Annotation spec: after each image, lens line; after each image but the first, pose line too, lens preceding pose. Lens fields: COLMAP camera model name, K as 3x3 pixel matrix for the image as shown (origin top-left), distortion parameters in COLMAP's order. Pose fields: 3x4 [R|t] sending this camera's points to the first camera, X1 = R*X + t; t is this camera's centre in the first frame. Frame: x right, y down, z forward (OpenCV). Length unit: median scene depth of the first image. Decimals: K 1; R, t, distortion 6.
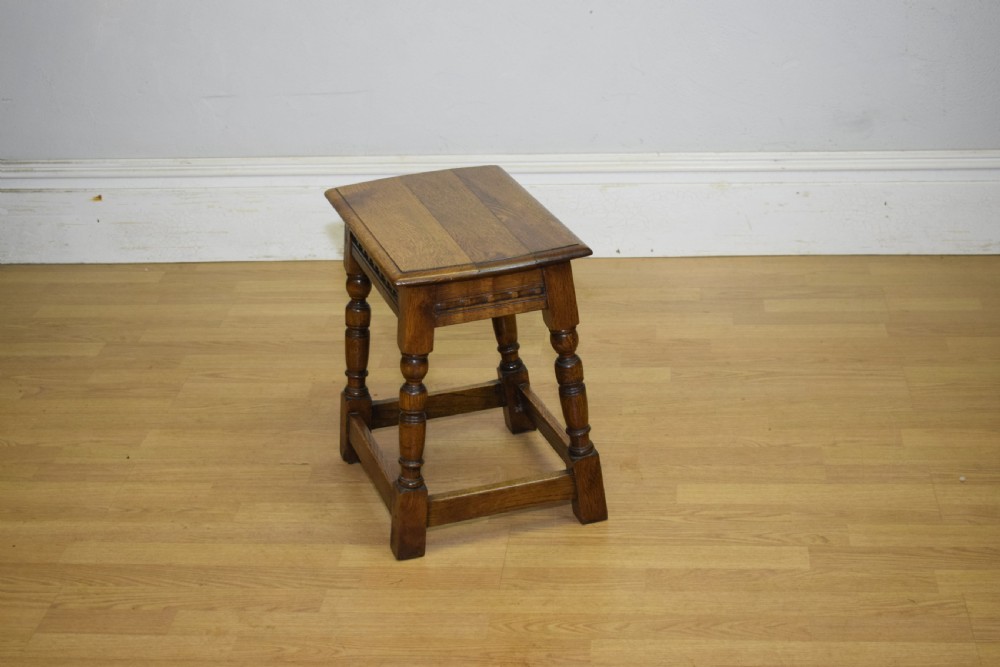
lens RADIAL K [[1737.7, 0, 500.0], [0, 1737.7, 333.5], [0, 0, 1]] dist [-0.014911, -0.002508]
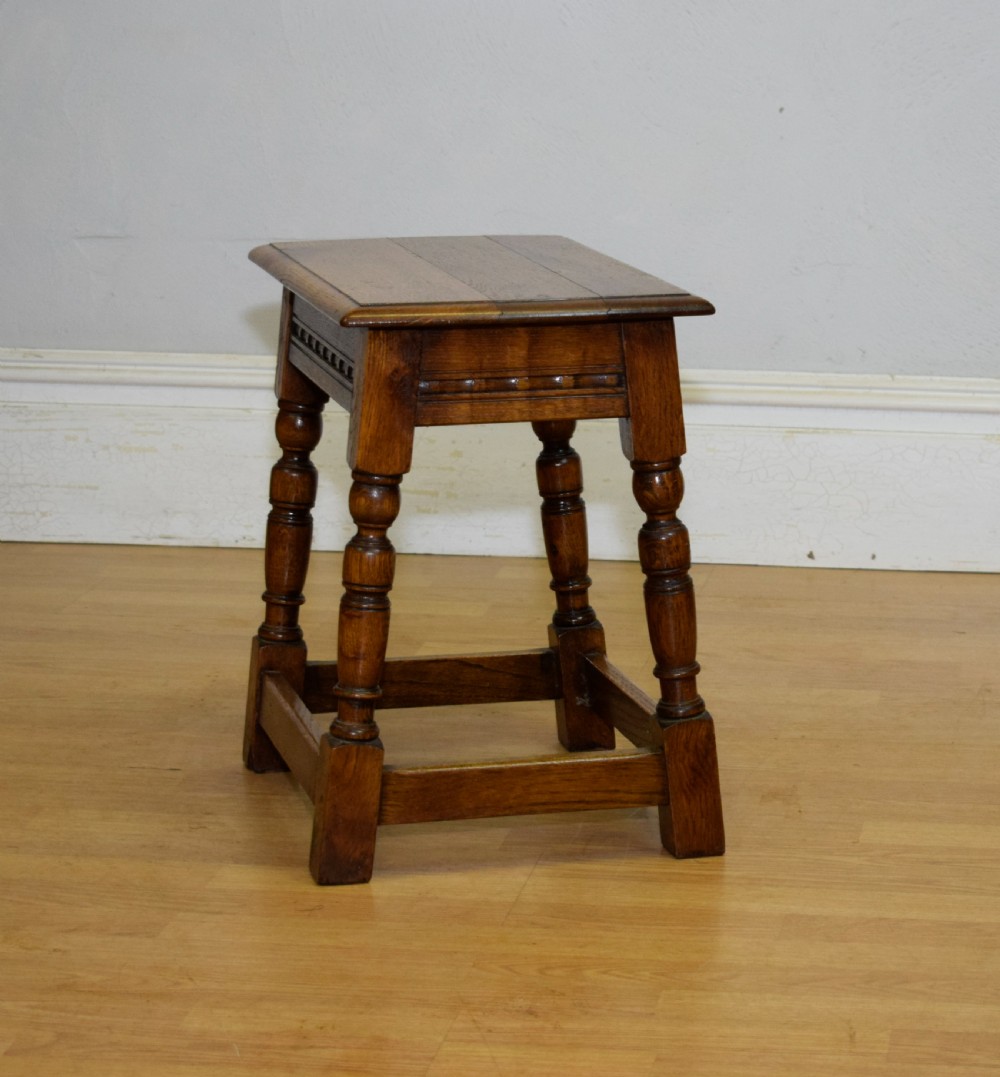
lens RADIAL K [[3238.6, 0, 627.0], [0, 3238.6, 537.5], [0, 0, 1]] dist [-0.017530, -0.080207]
pose [[0.997878, 0.059631, -0.026141, 0.053647], [-0.063538, 0.979544, -0.190934, 0.207645], [0.014221, 0.192190, 0.981255, 0.015041]]
